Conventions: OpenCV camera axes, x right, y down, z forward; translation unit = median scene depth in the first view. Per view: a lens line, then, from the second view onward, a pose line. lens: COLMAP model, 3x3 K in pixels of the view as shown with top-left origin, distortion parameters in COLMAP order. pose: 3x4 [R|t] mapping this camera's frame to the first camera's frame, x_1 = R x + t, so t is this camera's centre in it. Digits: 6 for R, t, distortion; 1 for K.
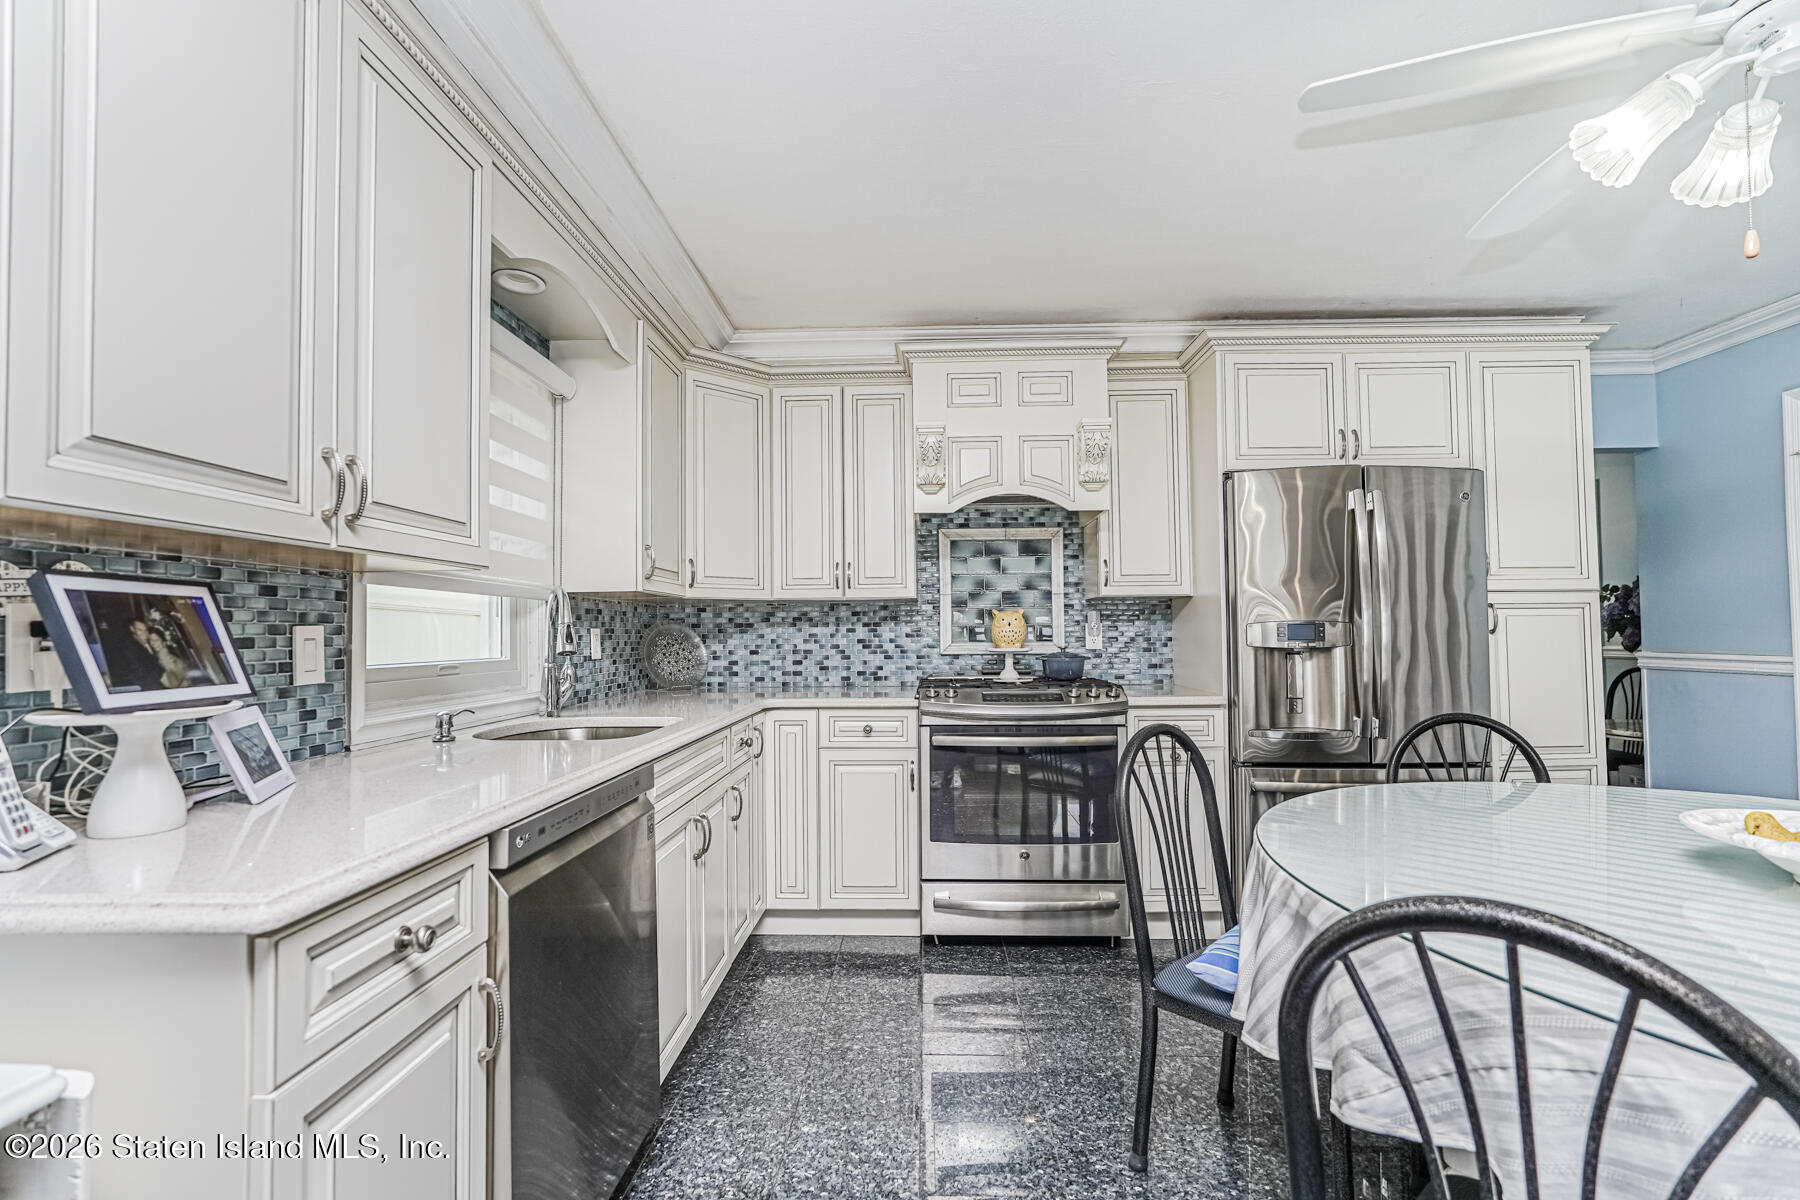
lens RADIAL K [[792.6, 0, 904.6], [0, 792.6, 603.8], [0, 0, 1]] dist [-0.010396, 0.006439]
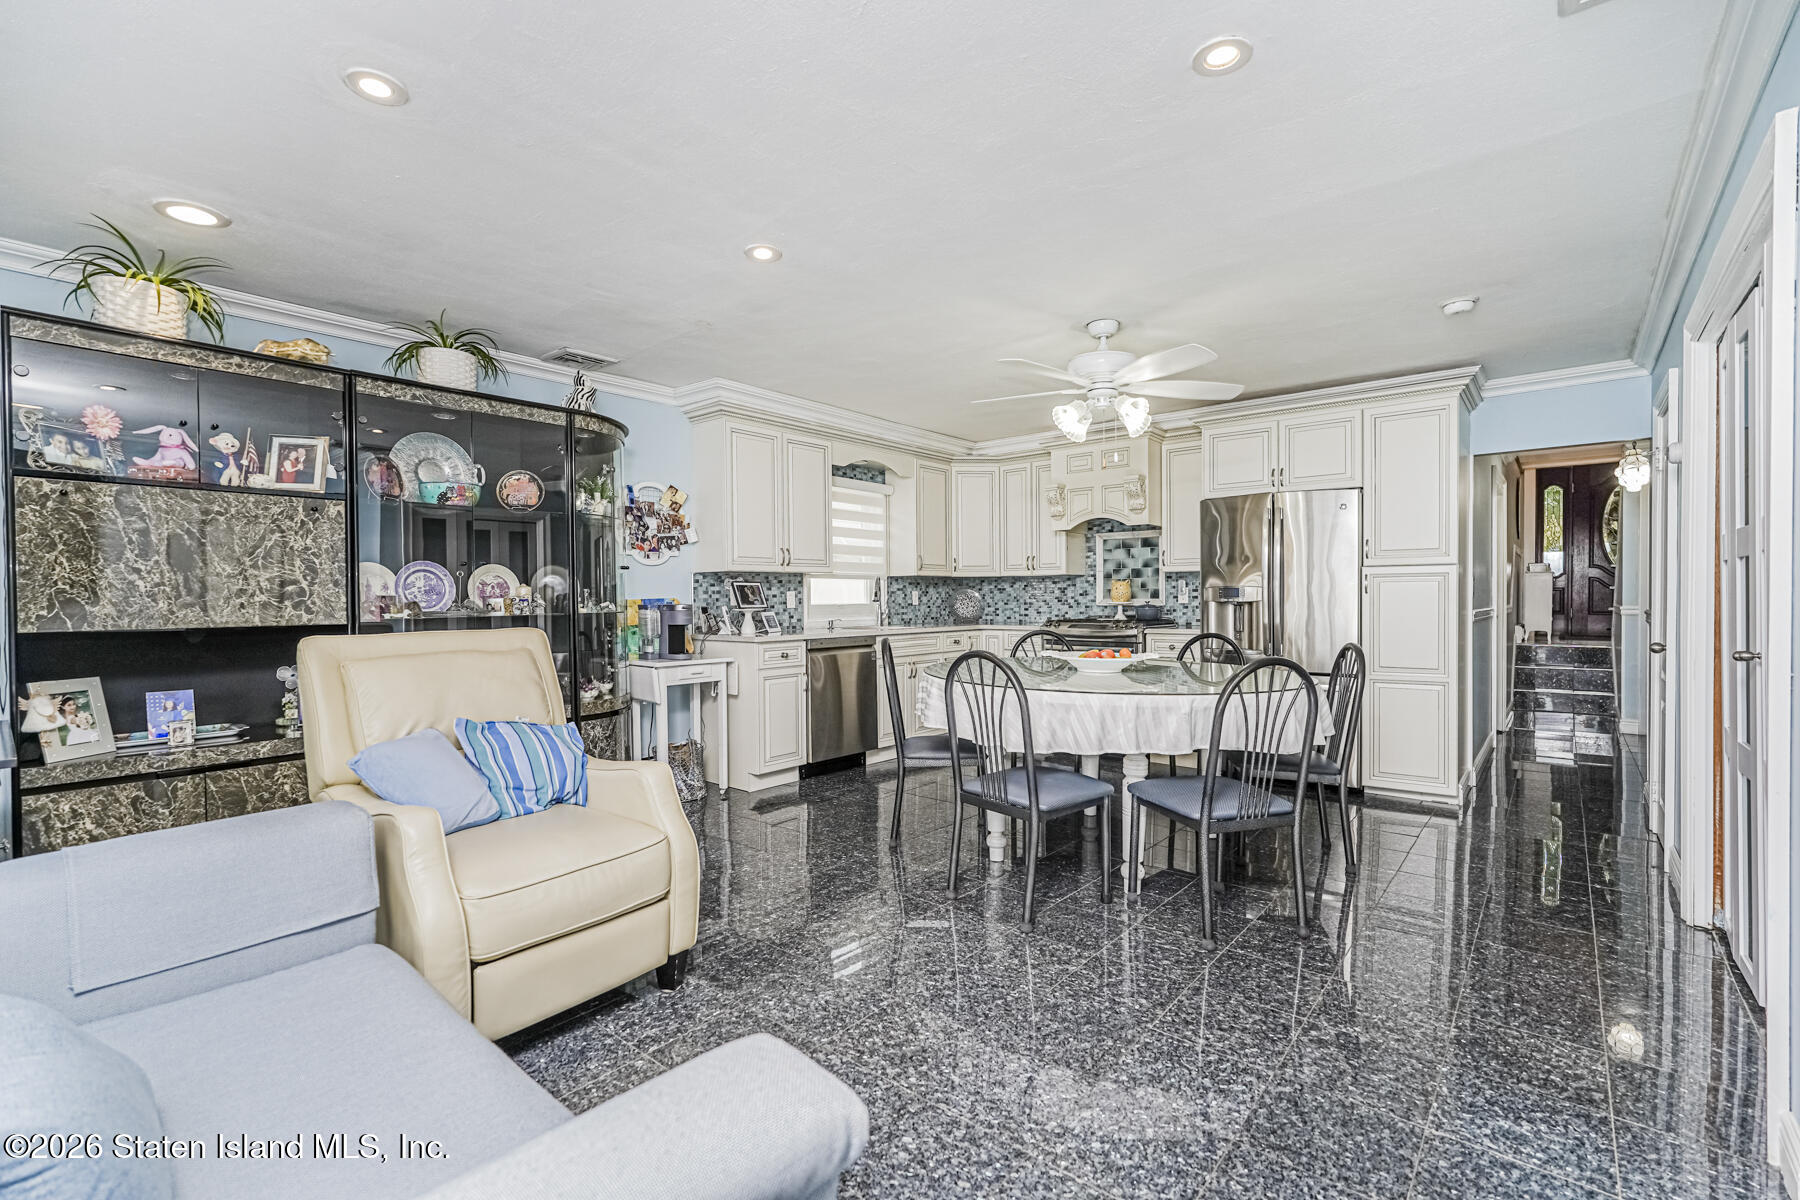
lens RADIAL K [[792.6, 0, 900.1], [0, 792.6, 603.6], [0, 0, 1]] dist [-0.010396, 0.006439]
pose [[0.780381, 0.009130, -0.625238, 0.942906], [0.022996, 0.998798, 0.043287, -0.030610], [0.624881, -0.048159, 0.779233, -0.743218]]
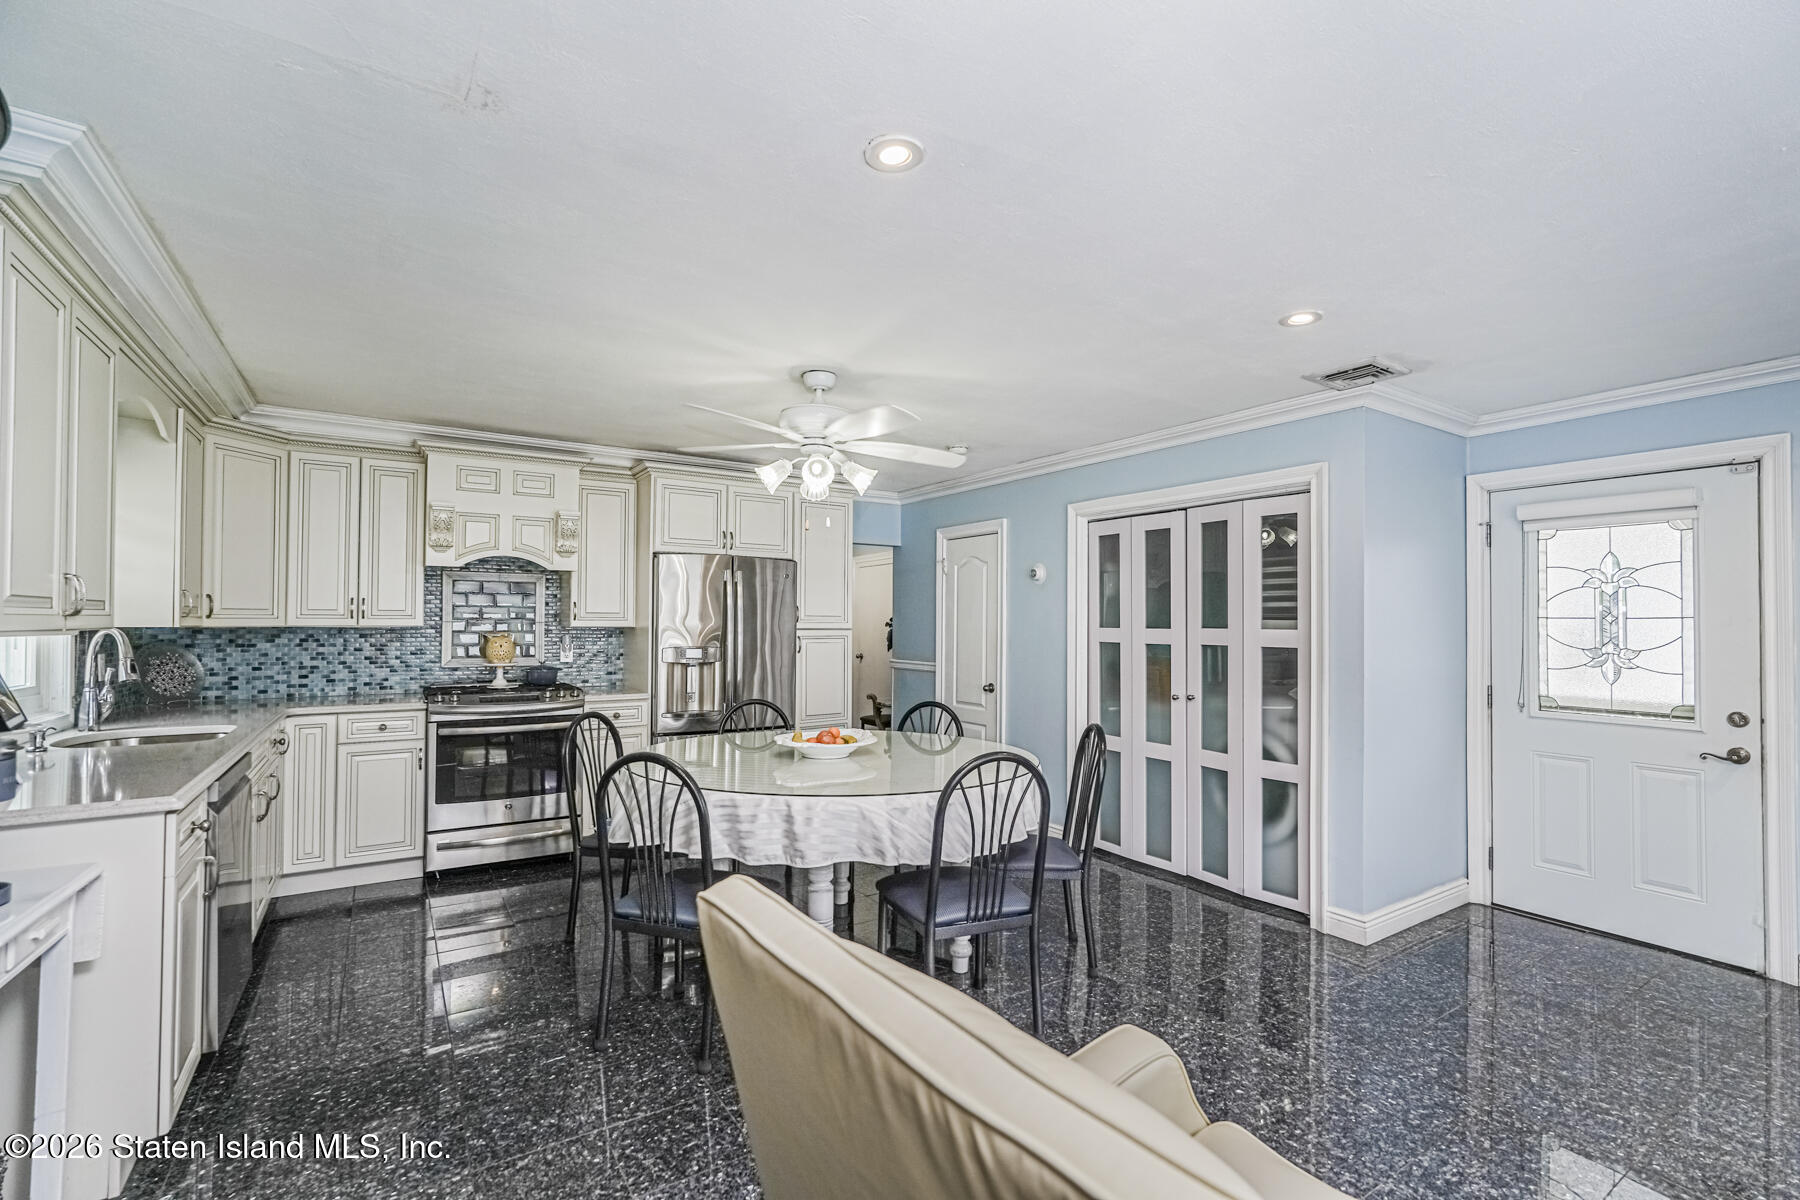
lens RADIAL K [[792.6, 0, 896.4], [0, 792.6, 606.3], [0, 0, 1]] dist [-0.010396, 0.006439]
pose [[0.825115, 0.024750, 0.564423, -0.086568], [-0.032379, 0.999470, 0.003507, -0.077435], [-0.564037, -0.021169, 0.825478, -0.576070]]
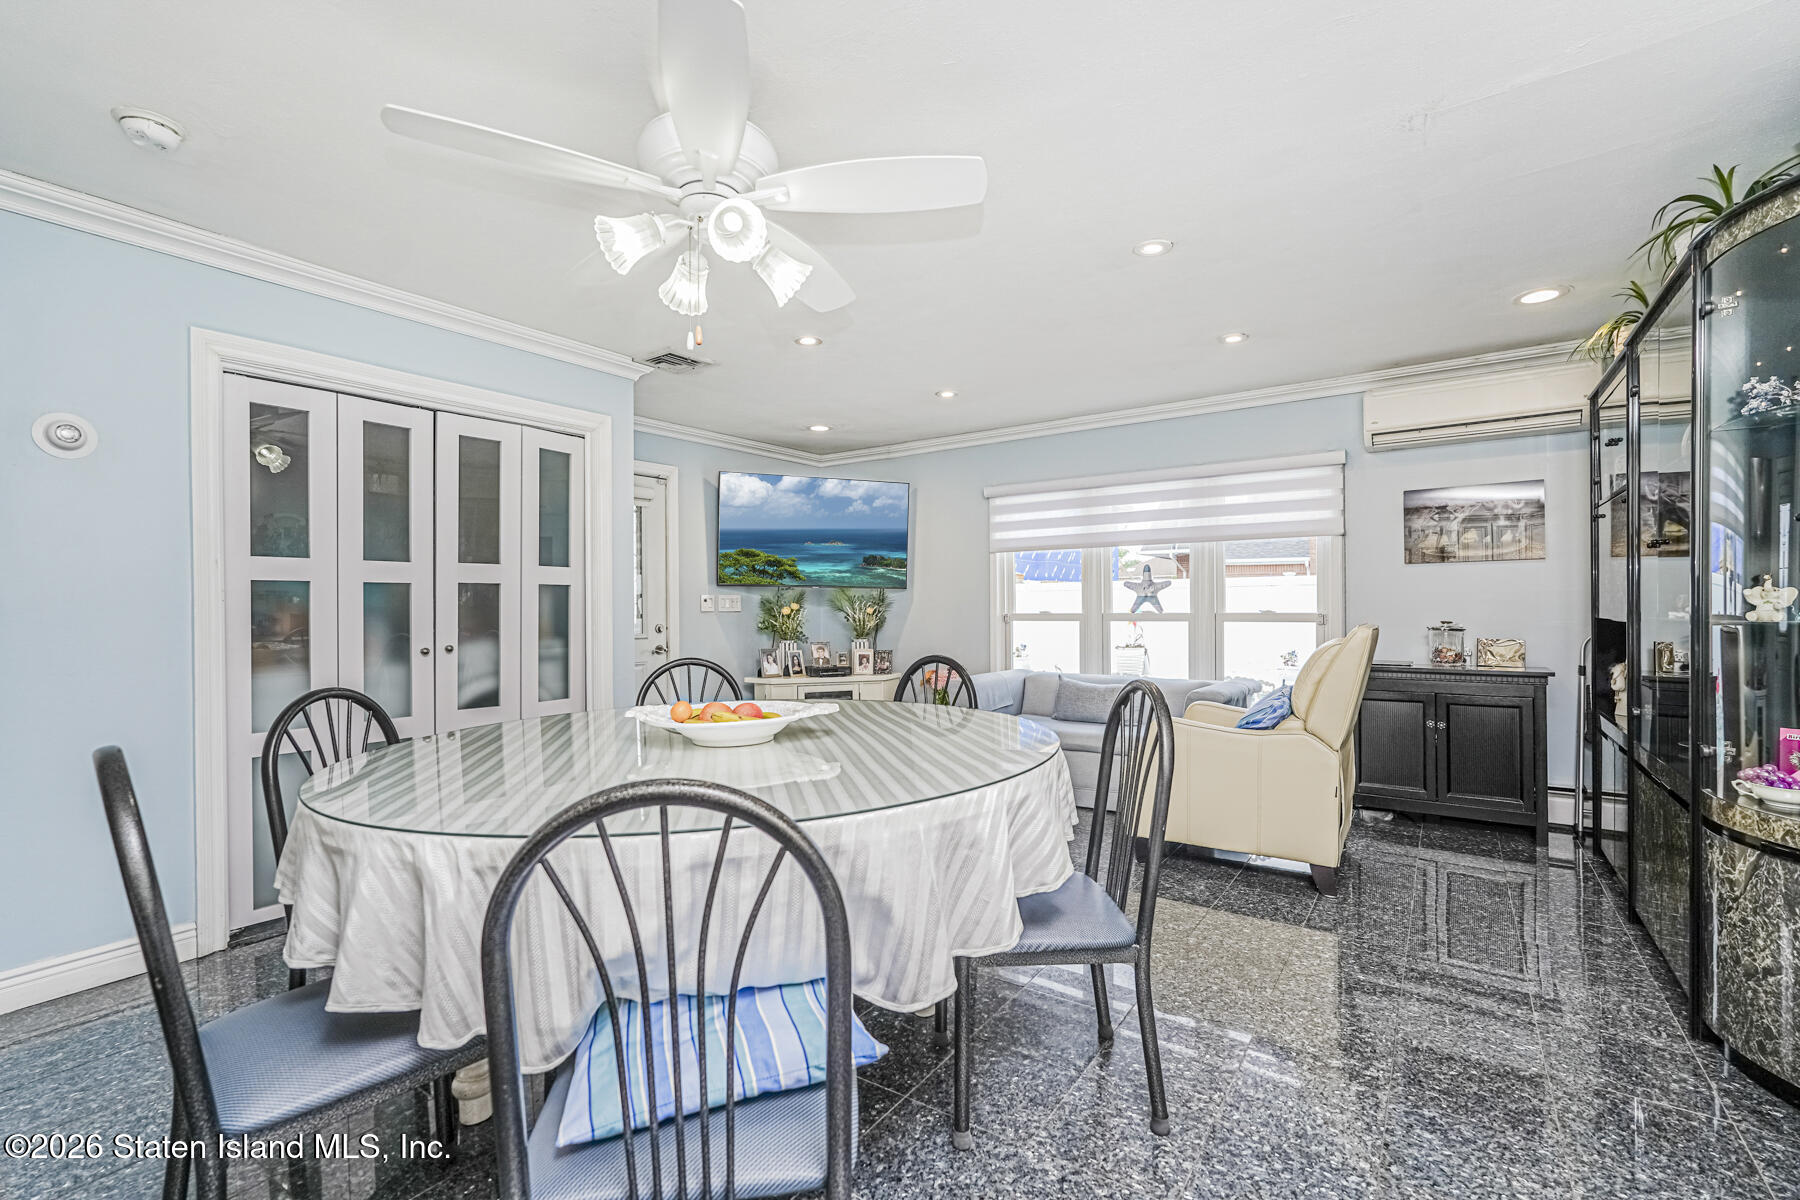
lens RADIAL K [[792.6, 0, 902.6], [0, 792.6, 608.9], [0, 0, 1]] dist [-0.010396, 0.006439]
pose [[-0.835115, 0.013045, 0.549920, -0.021918], [-0.004166, 0.999540, -0.030037, 0.043518], [-0.550059, -0.027376, -0.834677, 0.829701]]
